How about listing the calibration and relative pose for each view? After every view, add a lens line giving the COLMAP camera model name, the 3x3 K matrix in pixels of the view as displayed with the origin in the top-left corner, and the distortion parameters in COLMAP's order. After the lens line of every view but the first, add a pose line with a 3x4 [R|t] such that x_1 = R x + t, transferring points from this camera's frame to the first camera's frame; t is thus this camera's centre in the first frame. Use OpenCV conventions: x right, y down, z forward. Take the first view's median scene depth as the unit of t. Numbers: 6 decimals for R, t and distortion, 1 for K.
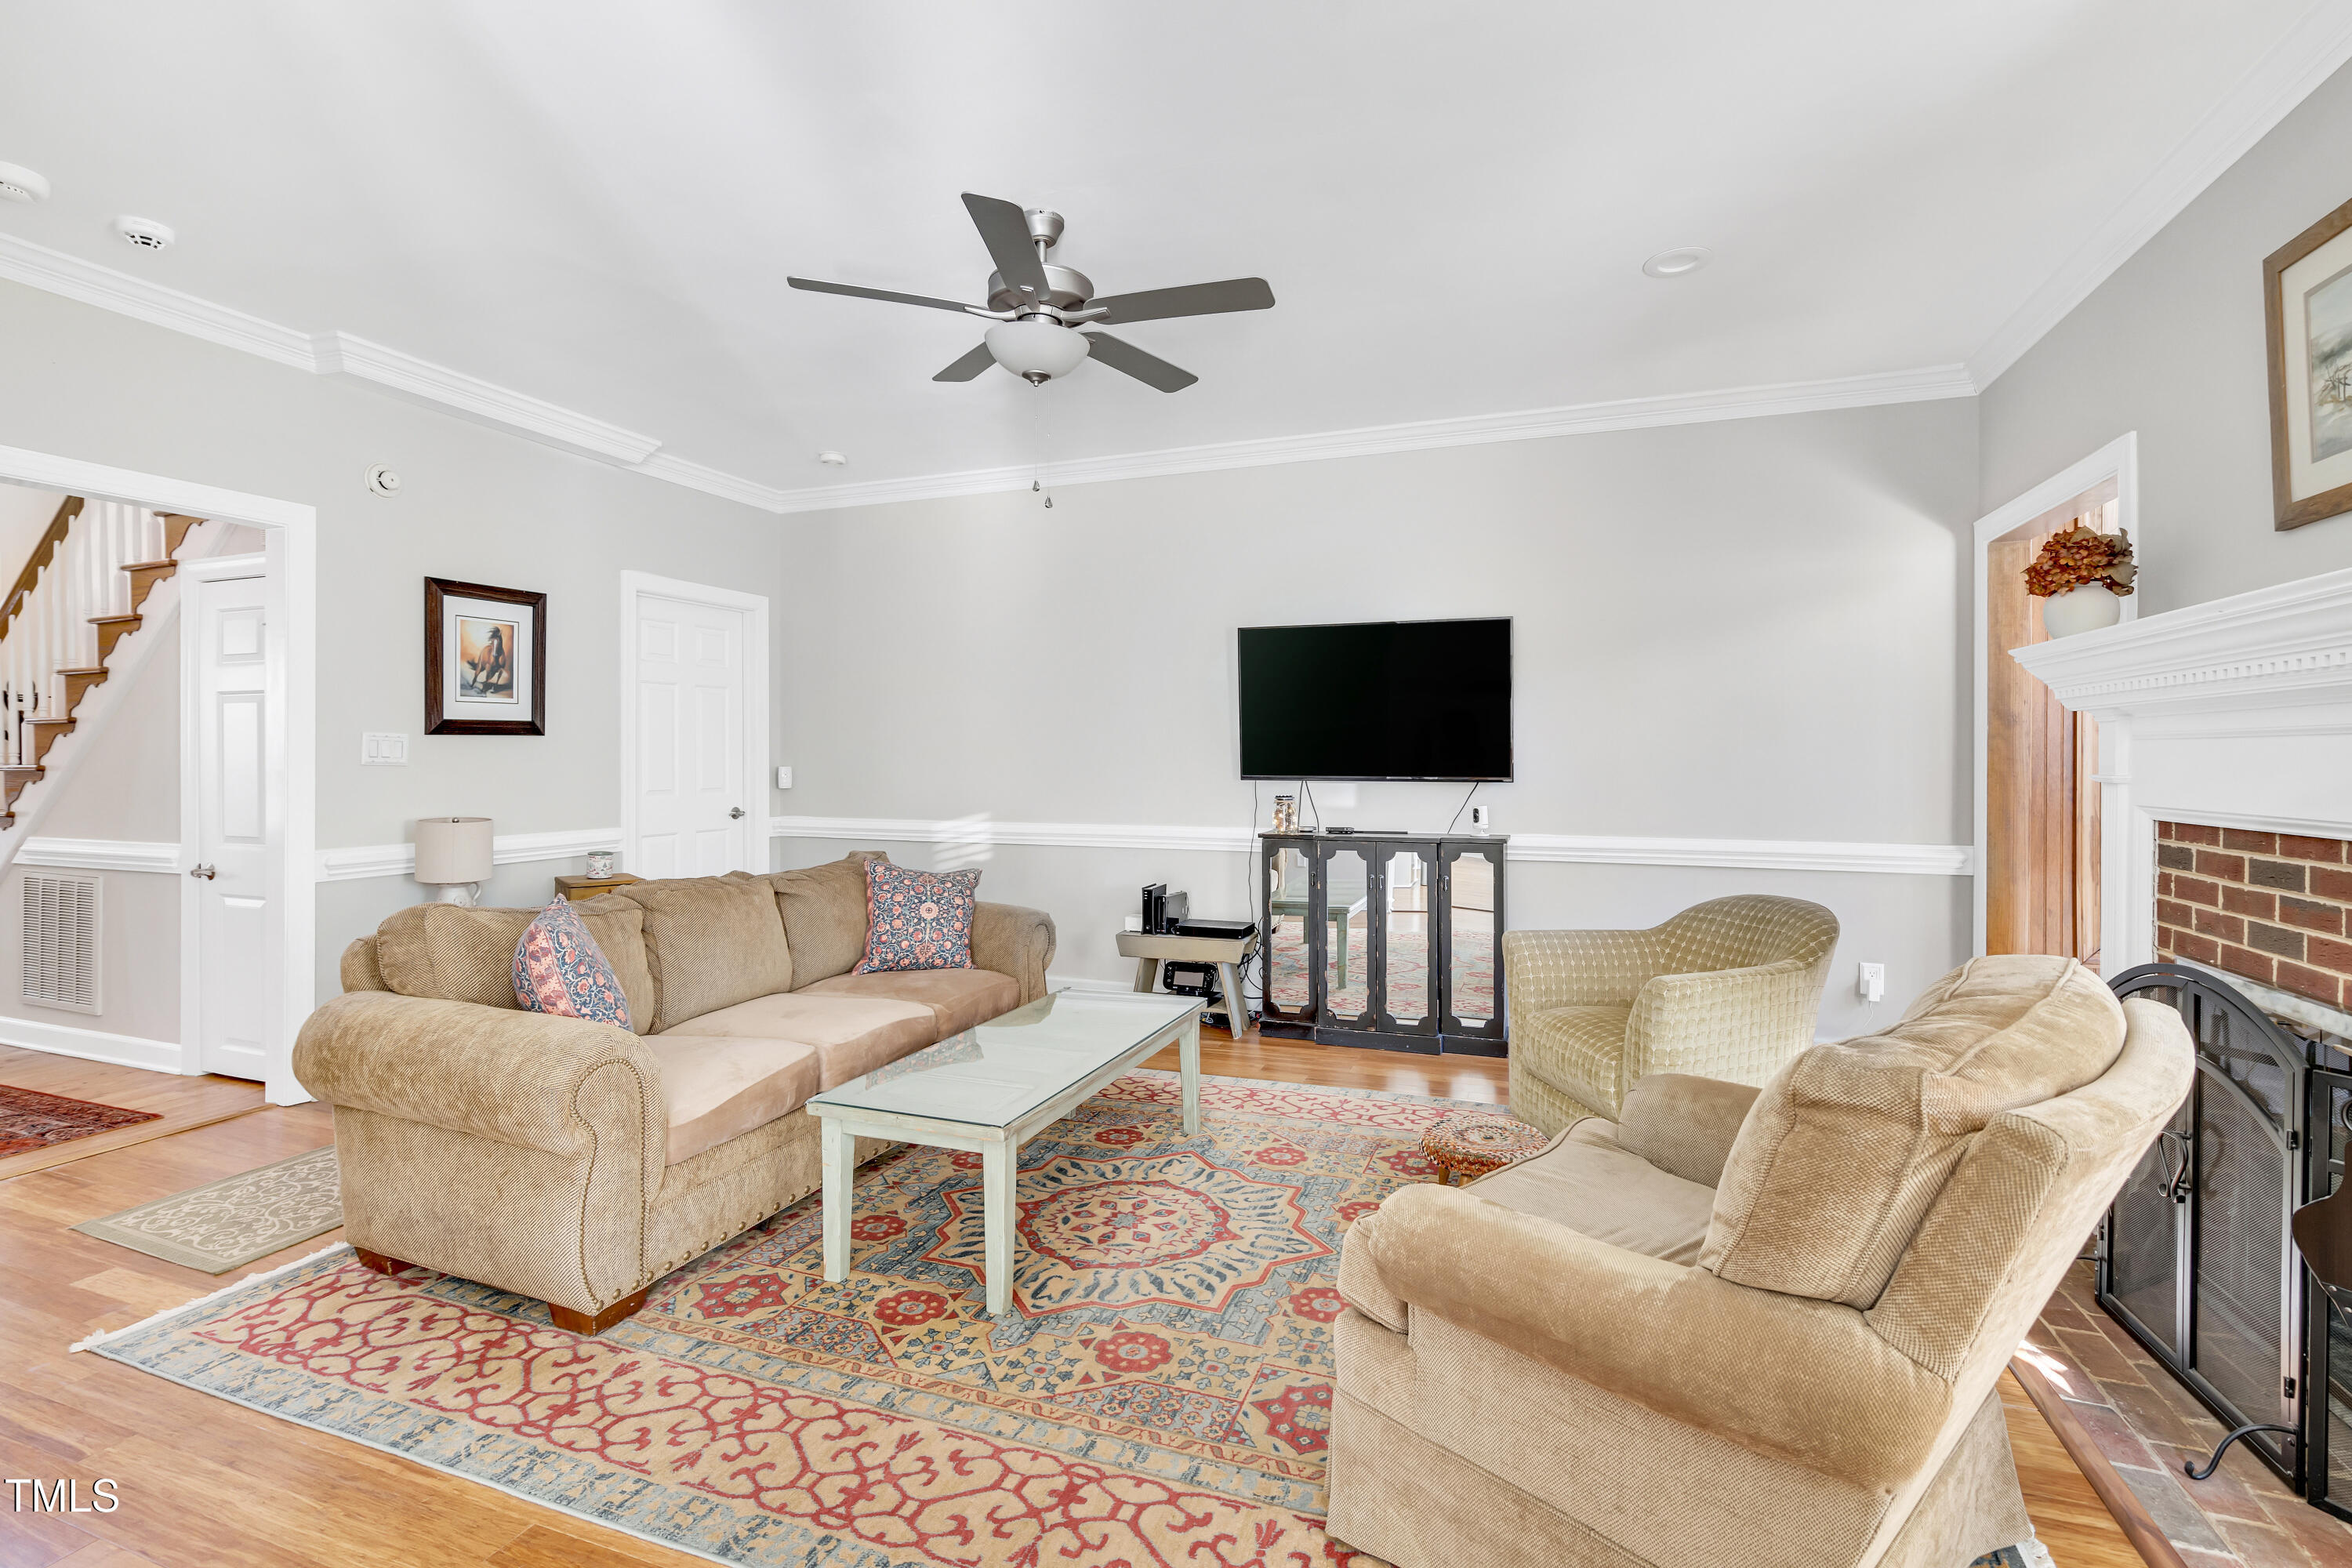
lens RADIAL K [[1078.6, 0, 1165.6], [0, 1078.6, 757.5], [0, 0, 1]] dist [-0.002258, -0.000128]
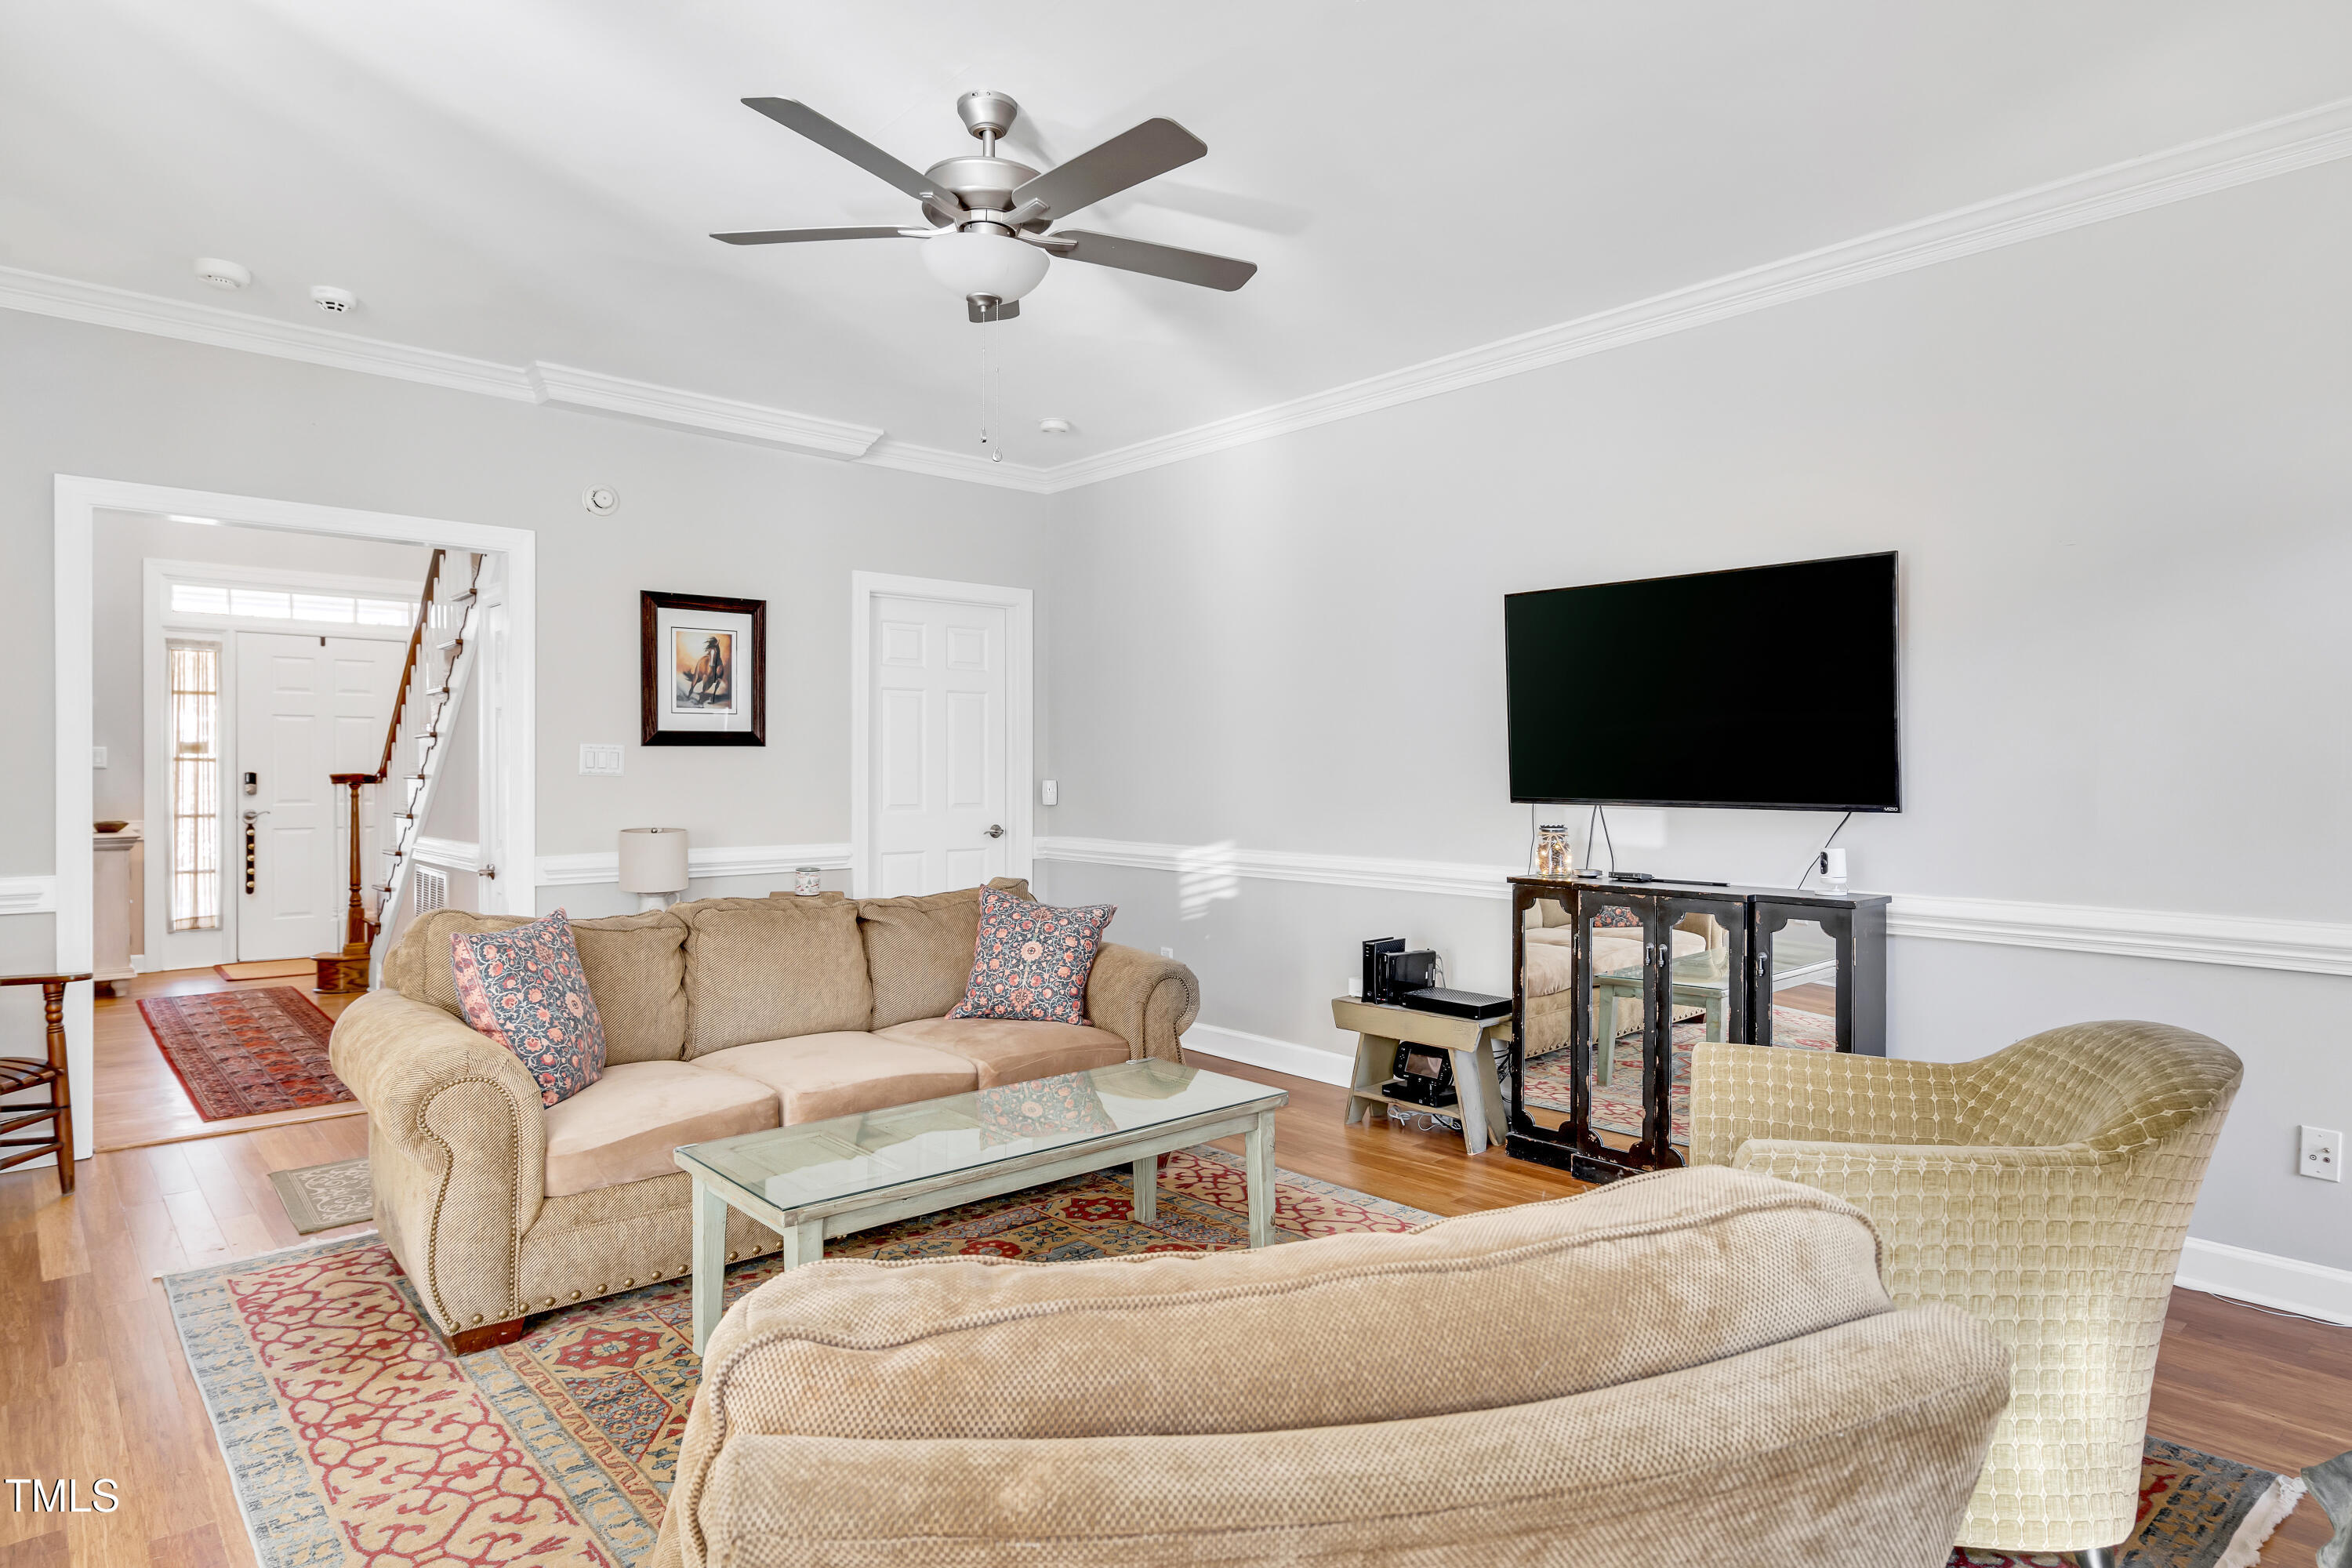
lens RADIAL K [[1302.9, 0, 1176.0], [0, 1302.9, 784.0], [0, 0, 1]] dist [0.006764, -0.000860]
pose [[0.887648, 0.008488, -0.460444, 0.336243], [-0.004050, 0.999935, 0.010625, -0.000306], [0.460504, -0.007566, 0.887625, 0.140065]]
